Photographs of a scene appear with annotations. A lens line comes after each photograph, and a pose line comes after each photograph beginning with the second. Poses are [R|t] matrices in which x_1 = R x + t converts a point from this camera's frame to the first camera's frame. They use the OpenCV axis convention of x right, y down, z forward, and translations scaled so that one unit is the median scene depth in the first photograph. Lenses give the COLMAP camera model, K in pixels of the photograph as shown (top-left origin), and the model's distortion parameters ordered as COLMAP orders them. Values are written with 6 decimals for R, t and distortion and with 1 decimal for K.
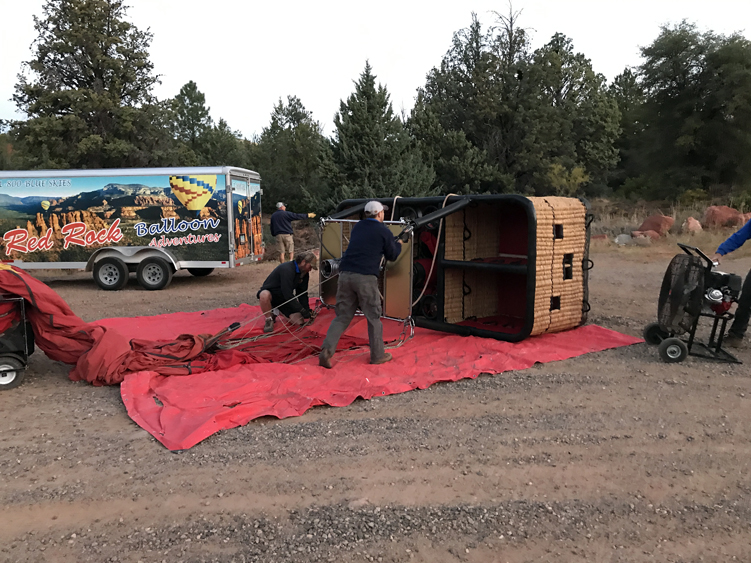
lens RADIAL K [[617.9, 0, 378.8], [0, 617.9, 279.6], [0, 0, 1]] dist [0.015328, -0.026482]
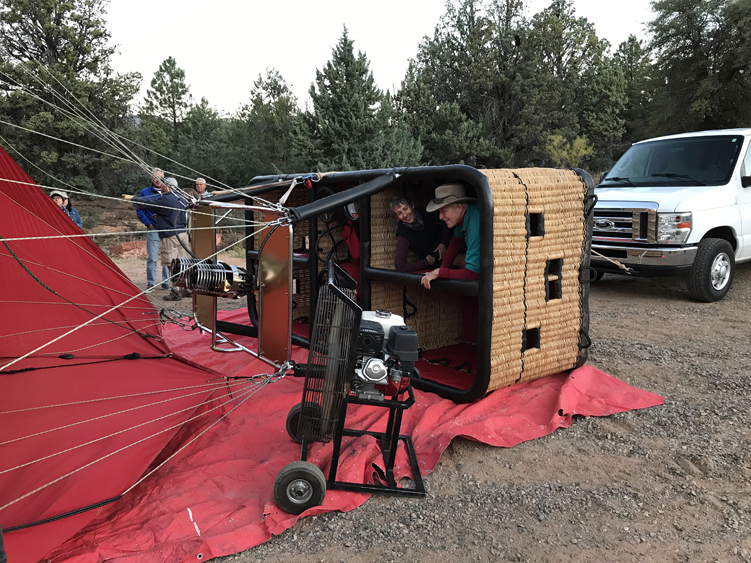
lens RADIAL K [[617.9, 0, 377.6], [0, 617.9, 279.1], [0, 0, 1]] dist [0.015328, -0.026482]
pose [[0.999829, -0.016129, -0.009044, 0.077730], [0.016416, 0.999336, 0.032534, -0.025918], [0.008513, -0.032676, 0.999430, 0.216408]]
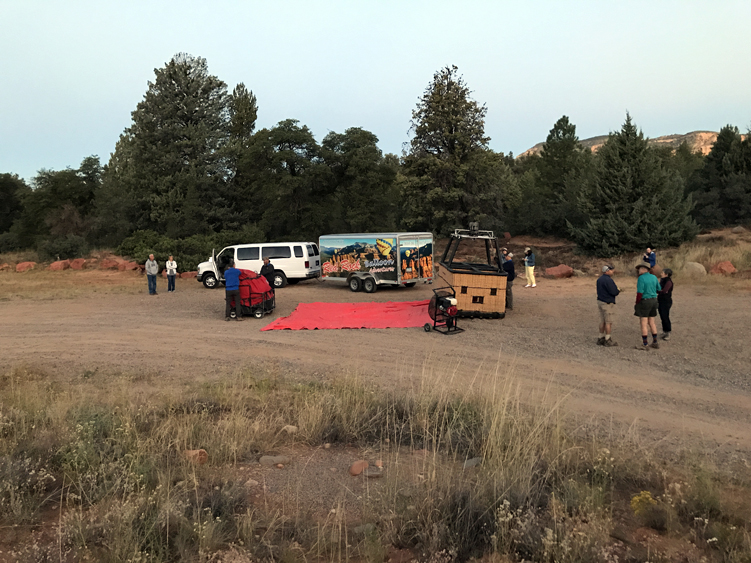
lens RADIAL K [[617.9, 0, 368.9], [0, 617.9, 288.2], [0, 0, 1]] dist [0.015328, -0.026482]
pose [[0.750114, 0.056536, -0.658888, 0.993325], [-0.048842, 0.998354, 0.030060, -0.061122], [0.659503, 0.009633, 0.751641, -0.562491]]
